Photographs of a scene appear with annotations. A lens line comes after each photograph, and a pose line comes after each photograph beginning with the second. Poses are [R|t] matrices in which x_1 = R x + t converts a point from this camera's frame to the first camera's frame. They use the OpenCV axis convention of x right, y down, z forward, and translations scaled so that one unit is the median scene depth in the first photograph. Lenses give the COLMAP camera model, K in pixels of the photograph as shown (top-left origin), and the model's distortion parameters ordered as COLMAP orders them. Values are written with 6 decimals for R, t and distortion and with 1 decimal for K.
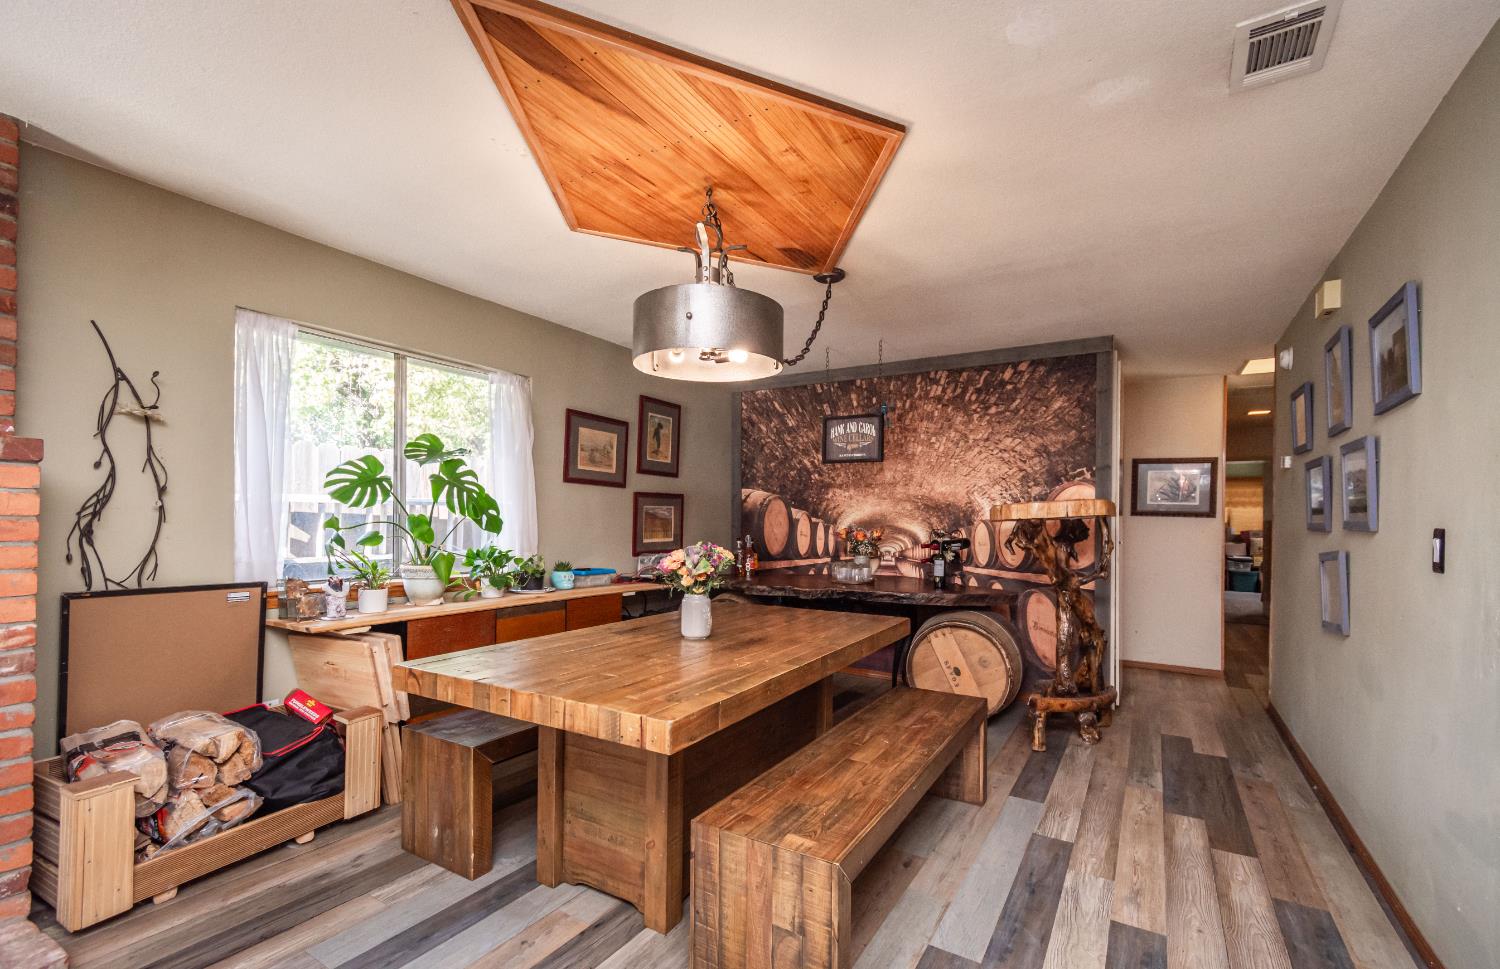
lens RADIAL K [[638.0, 0, 754.2], [0, 638.0, 517.2], [0, 0, 1]] dist [0.000471, 0.000015]
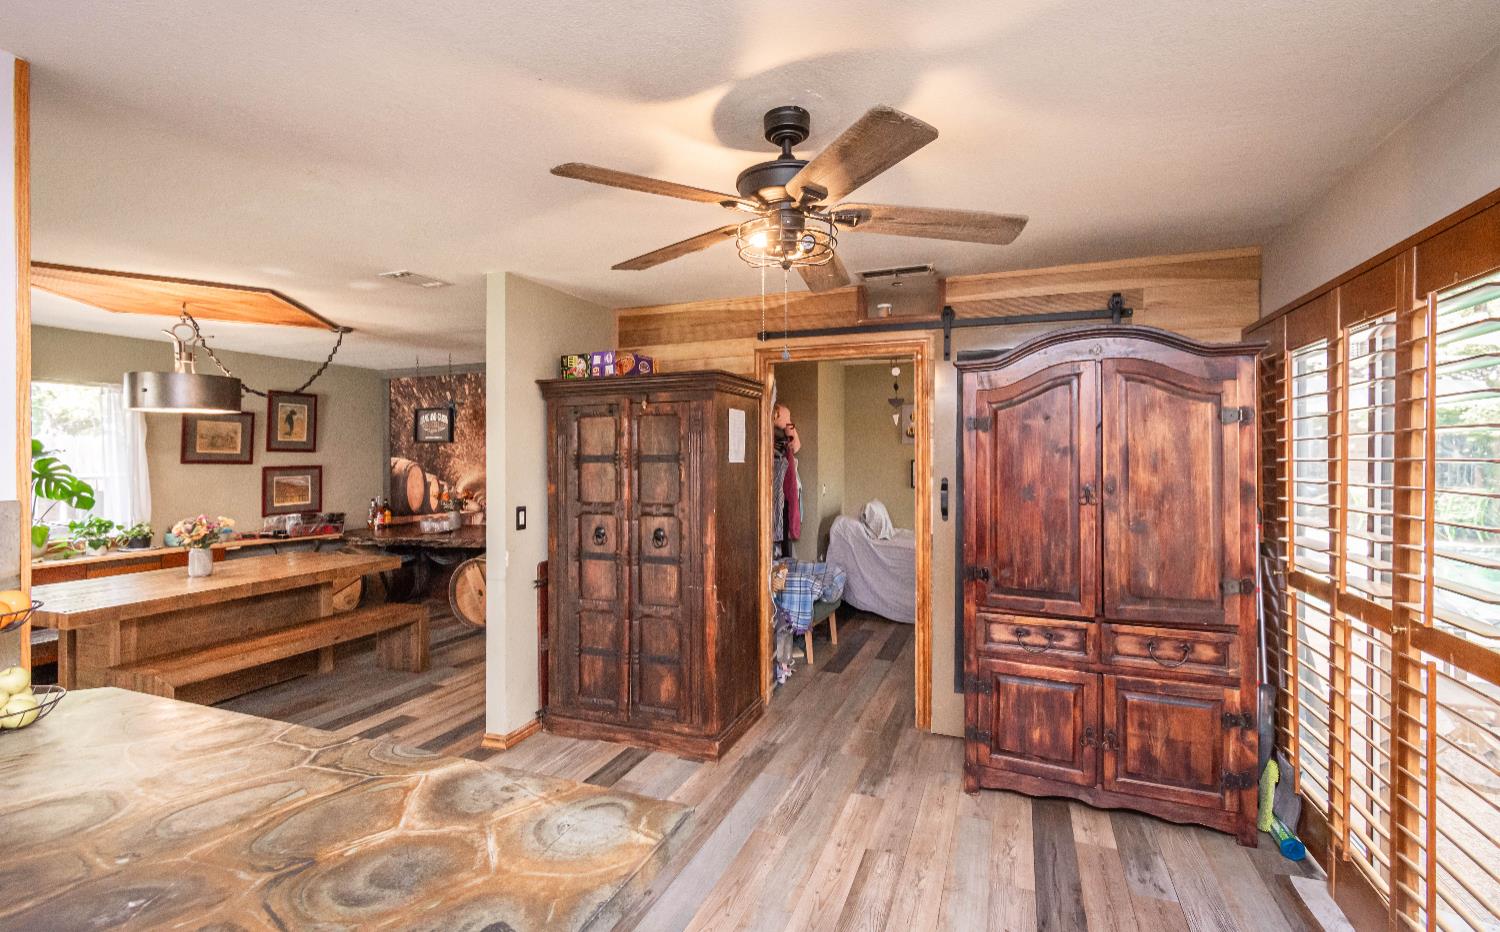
lens RADIAL K [[665.8, 0, 736.4], [0, 665.8, 455.8], [0, 0, 1]] dist [-0.003603, -0.000123]
pose [[0.985102, -0.017343, 0.171097, 0.524377], [0.016958, 0.999849, 0.003710, -0.051570], [-0.171135, -0.000753, 0.985247, -0.472504]]
